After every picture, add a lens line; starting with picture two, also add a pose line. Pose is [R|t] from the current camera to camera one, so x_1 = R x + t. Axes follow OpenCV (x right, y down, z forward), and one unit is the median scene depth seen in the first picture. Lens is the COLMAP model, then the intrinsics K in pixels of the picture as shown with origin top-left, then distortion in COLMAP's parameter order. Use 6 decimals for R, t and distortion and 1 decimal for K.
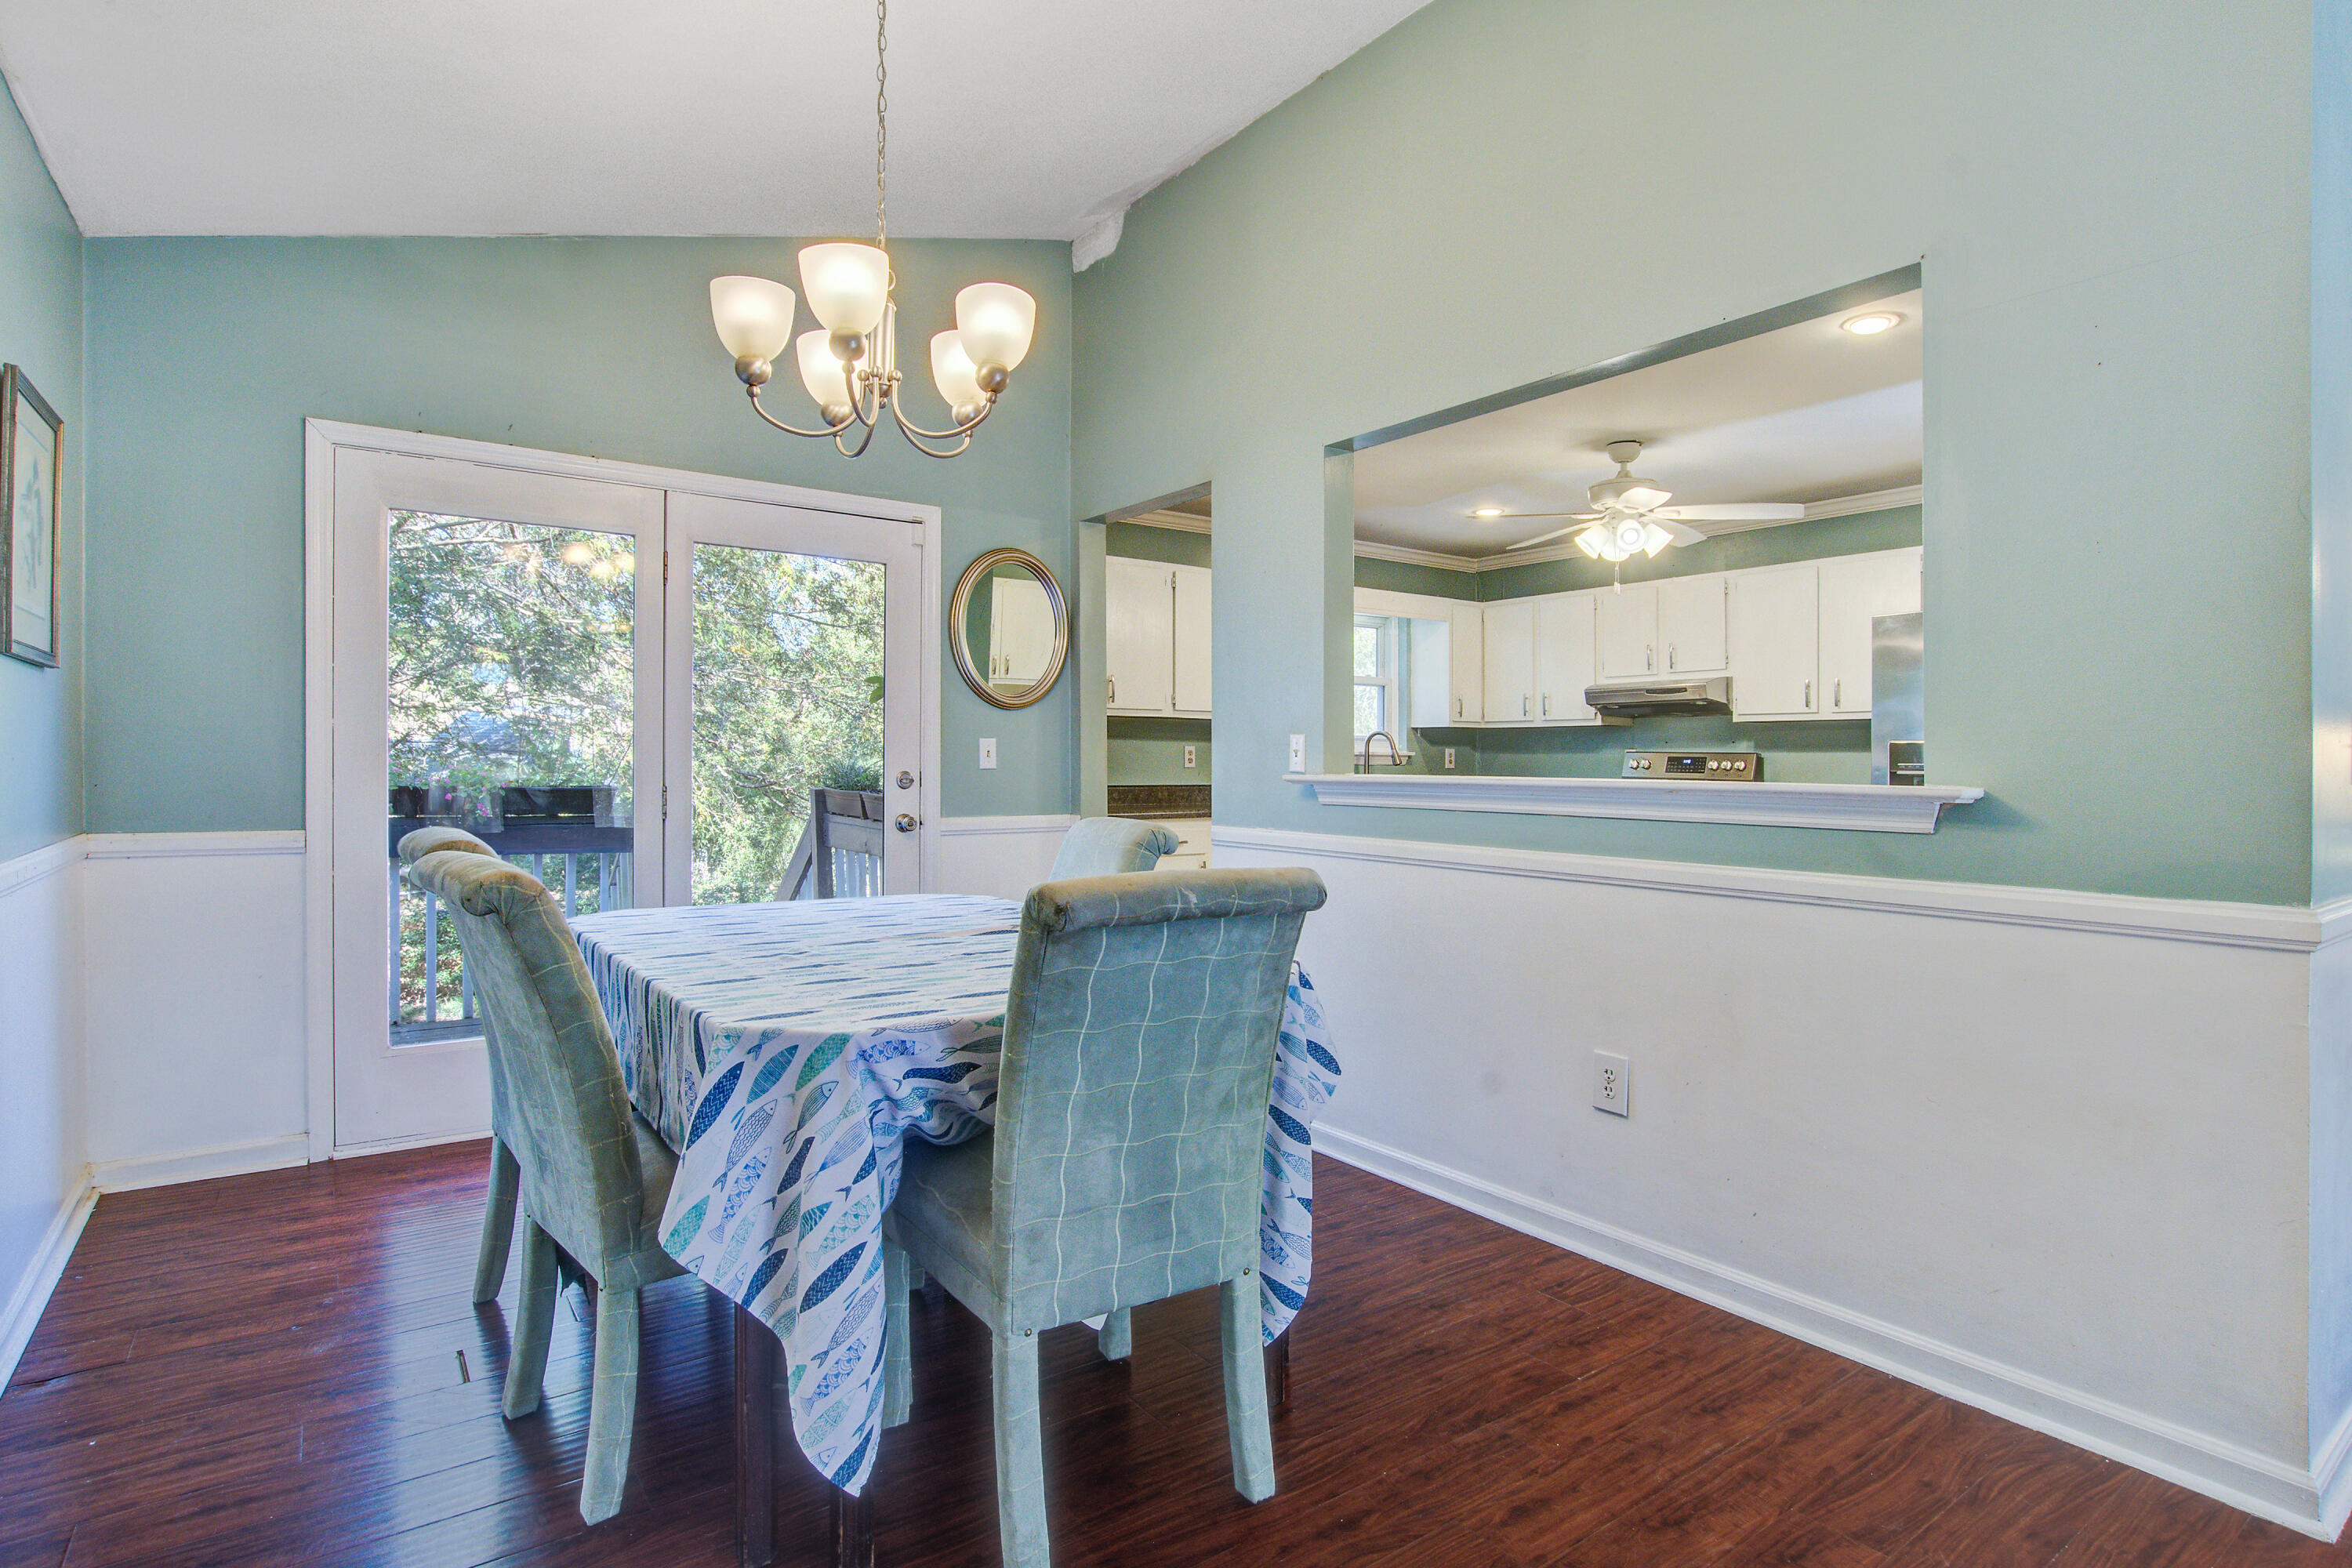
lens RADIAL K [[1189.1, 0, 1203.8], [0, 1189.1, 733.2], [0, 0, 1]] dist [0.001248, -0.005264]
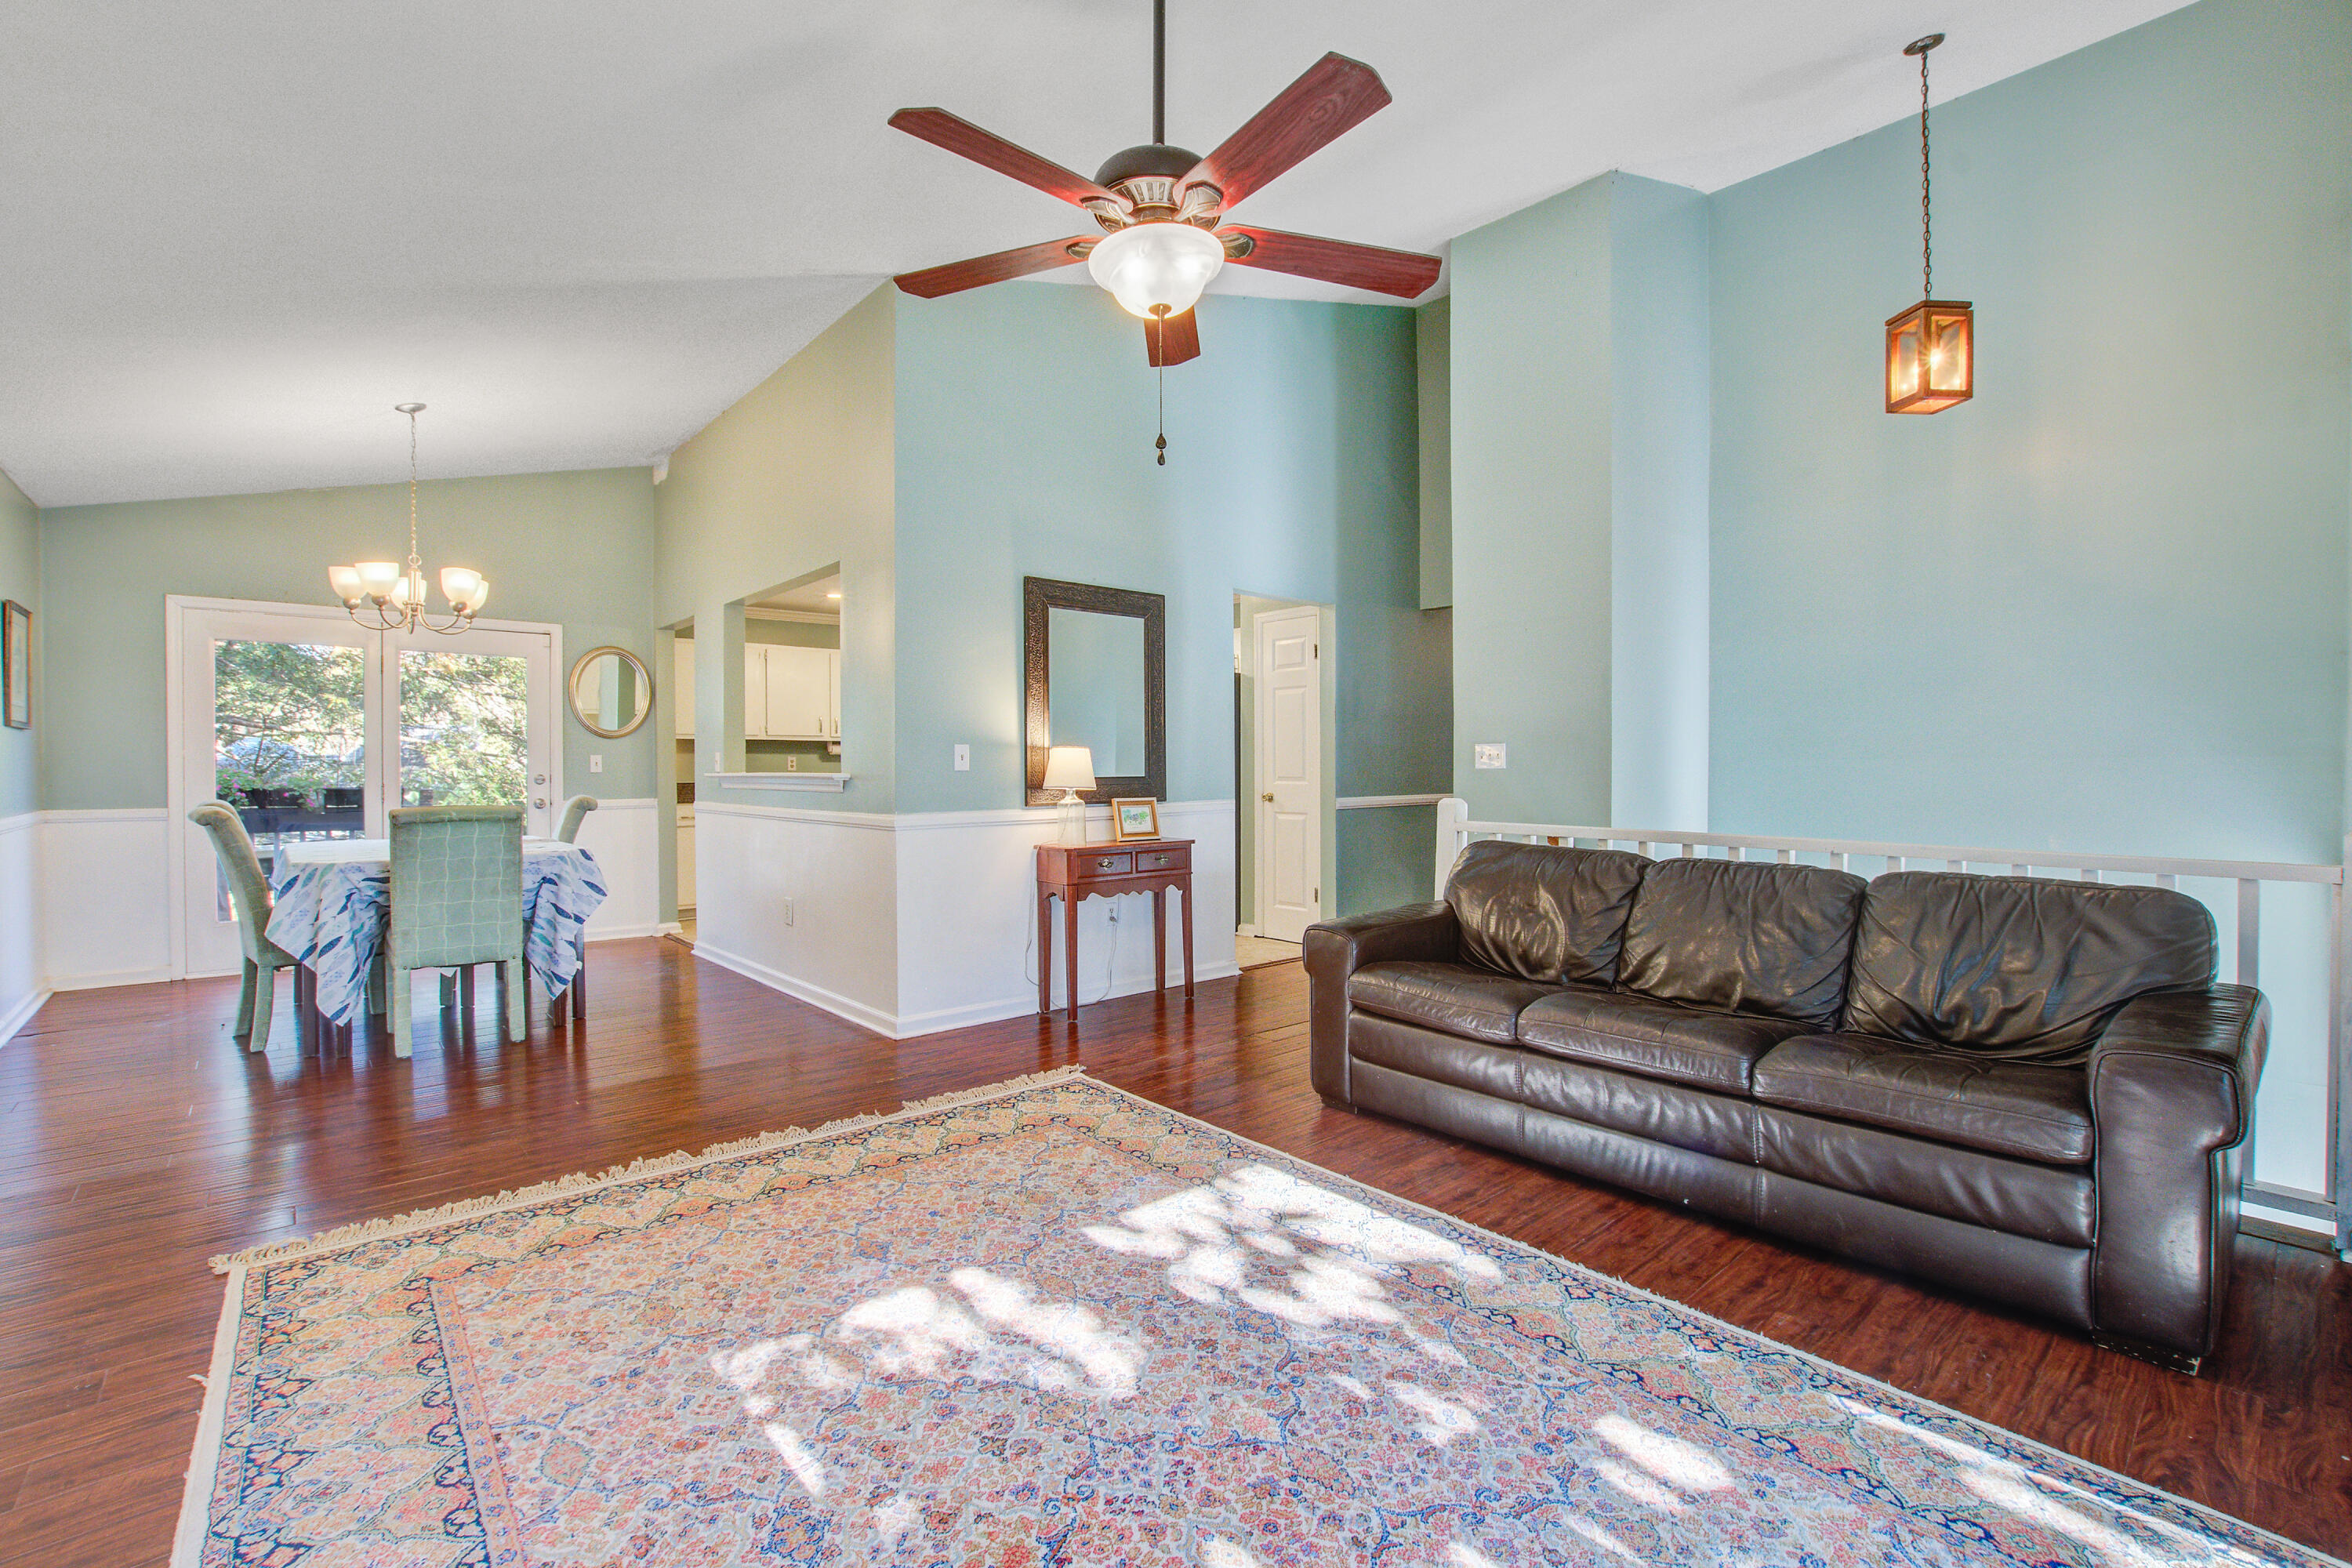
lens RADIAL K [[1045.2, 0, 1200.9], [0, 1045.2, 738.1], [0, 0, 1]] dist [-0.026811, 0.005167]
pose [[0.994750, -0.009519, 0.101894, 0.400490], [0.009884, 0.999946, -0.003083, -0.005631], [-0.101859, 0.004074, 0.994790, -0.440851]]
